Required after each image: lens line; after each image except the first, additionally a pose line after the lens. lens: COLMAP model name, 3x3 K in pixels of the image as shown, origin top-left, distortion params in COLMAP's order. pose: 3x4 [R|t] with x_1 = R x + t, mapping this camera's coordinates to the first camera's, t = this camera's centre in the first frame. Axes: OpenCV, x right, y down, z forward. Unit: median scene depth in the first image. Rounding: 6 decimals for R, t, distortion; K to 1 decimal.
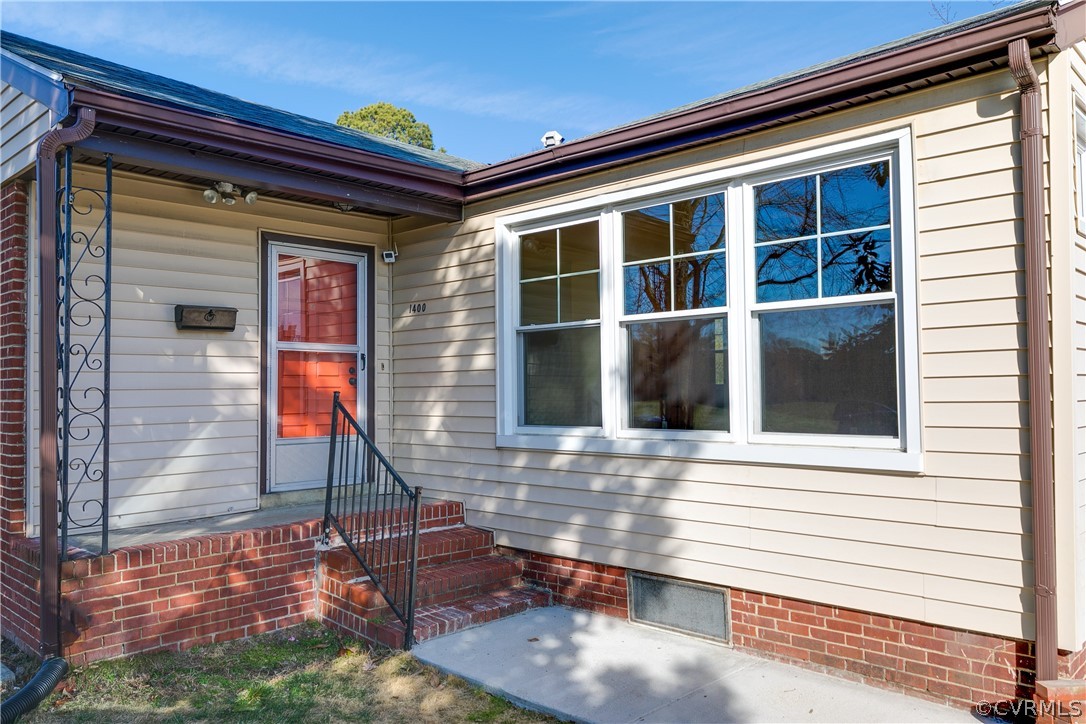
lens RADIAL K [[836.7, 0, 543.8], [0, 836.7, 361.2], [0, 0, 1]] dist [0.020441, -0.013718]
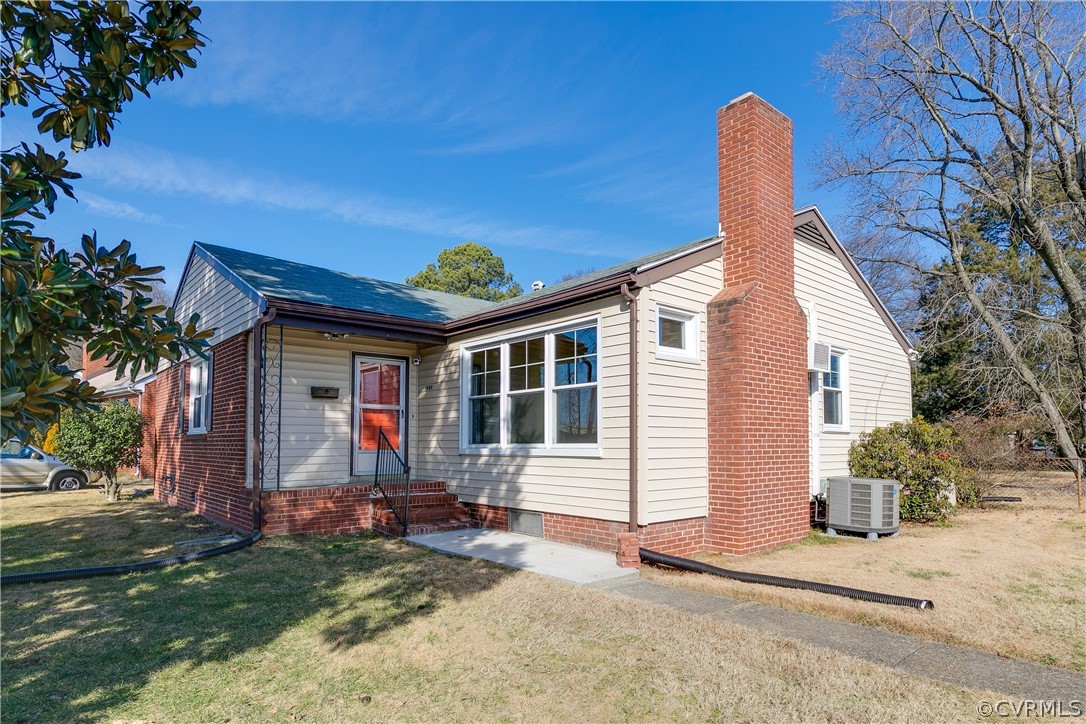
lens RADIAL K [[602.9, 0, 531.9], [0, 602.9, 417.2], [0, 0, 1]] dist [0.004525, 0.000496]
pose [[0.995533, 0.004495, -0.094309, 0.314731], [-0.005302, 0.999951, -0.008313, 0.025005], [0.094267, 0.008776, 0.995508, -0.565723]]
